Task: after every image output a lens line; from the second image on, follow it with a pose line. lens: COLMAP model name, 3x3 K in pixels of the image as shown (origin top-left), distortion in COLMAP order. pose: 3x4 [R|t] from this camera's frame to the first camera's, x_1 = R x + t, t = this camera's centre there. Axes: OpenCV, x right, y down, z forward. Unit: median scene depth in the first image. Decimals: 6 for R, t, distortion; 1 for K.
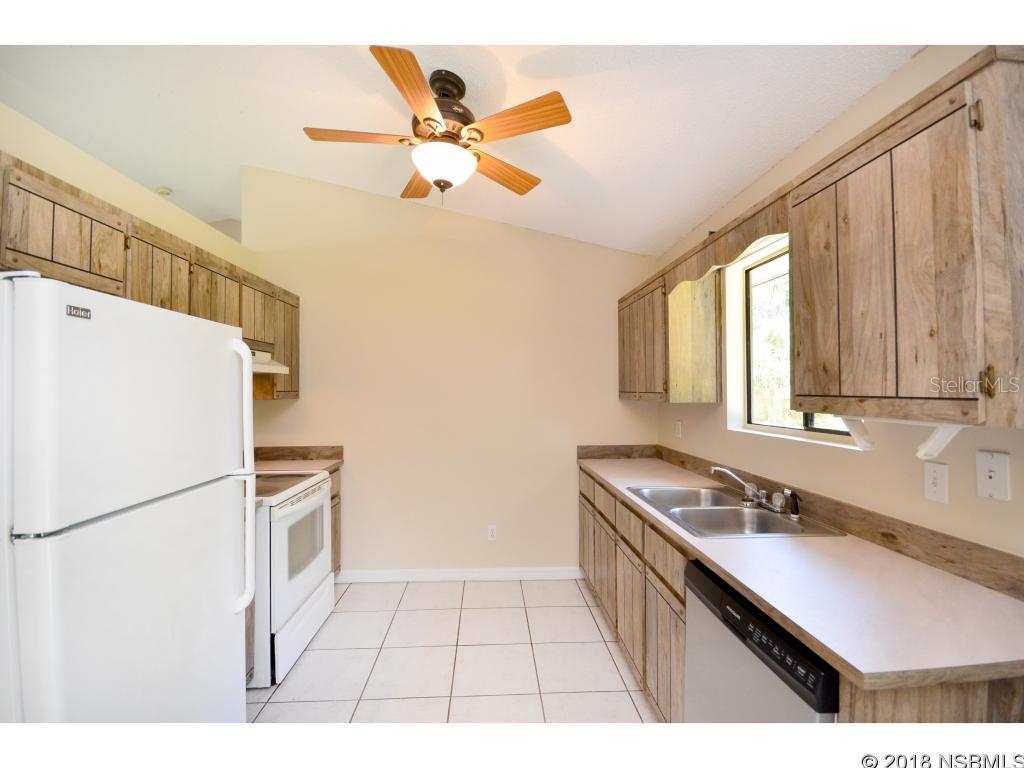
lens RADIAL K [[449.0, 0, 512.0], [0, 449.0, 384.0], [0, 0, 1]] dist [0.000915, -0.011030]
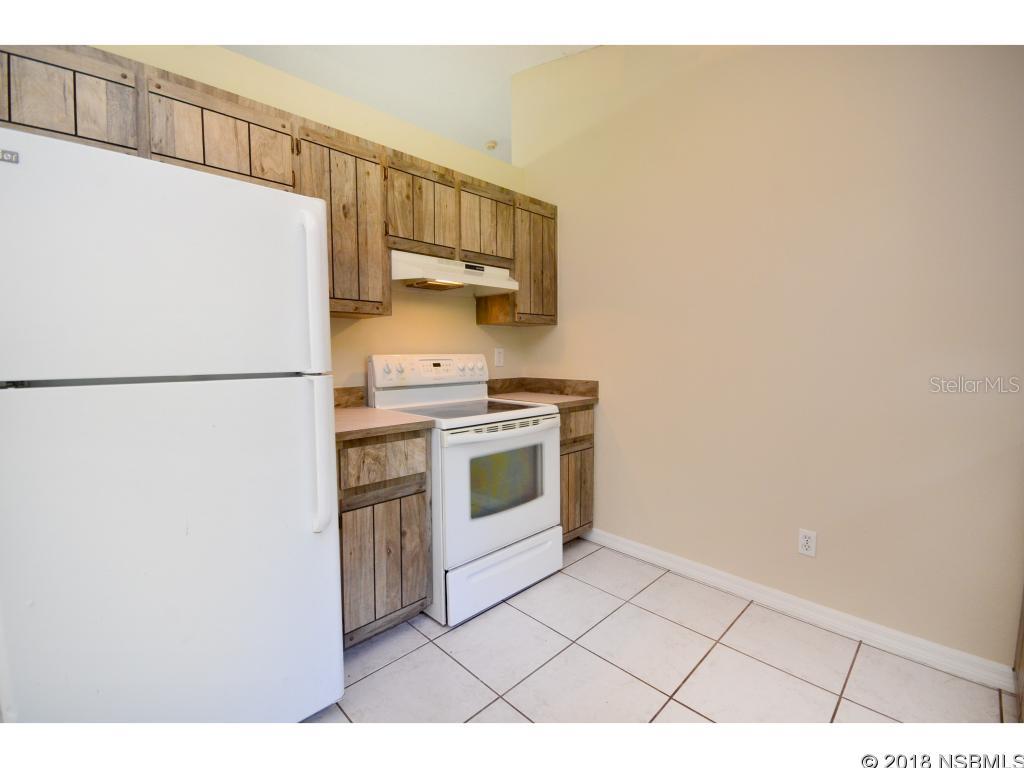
lens RADIAL K [[445.2, 0, 512.0], [0, 445.2, 384.0], [0, 0, 1]] dist [0.002846, -0.008469]
pose [[0.665284, 0.056072, -0.744482, 0.276839], [0.010342, 0.996388, 0.084287, 0.160422], [0.746519, -0.063774, 0.662301, 0.760271]]
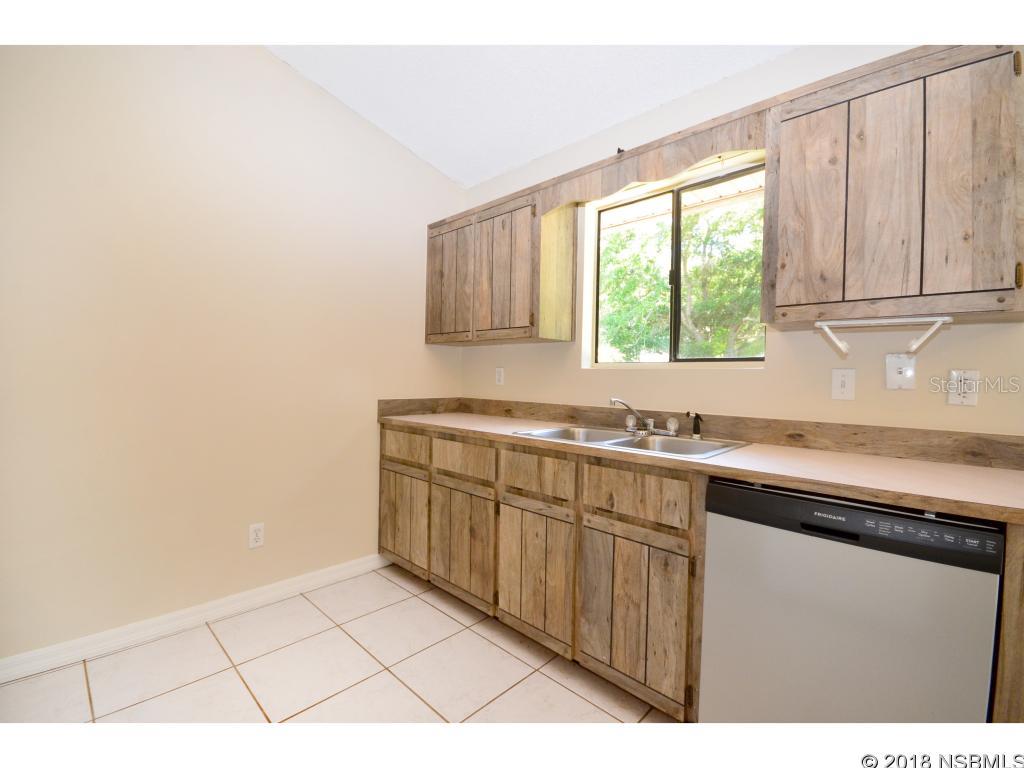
lens RADIAL K [[449.0, 0, 512.0], [0, 449.0, 384.0], [0, 0, 1]] dist [0.000915, -0.011030]
pose [[0.731423, 0.004730, 0.681907, -0.497631], [-0.030782, 0.999186, 0.026087, 0.188715], [-0.681229, -0.040071, 0.730973, 0.629618]]
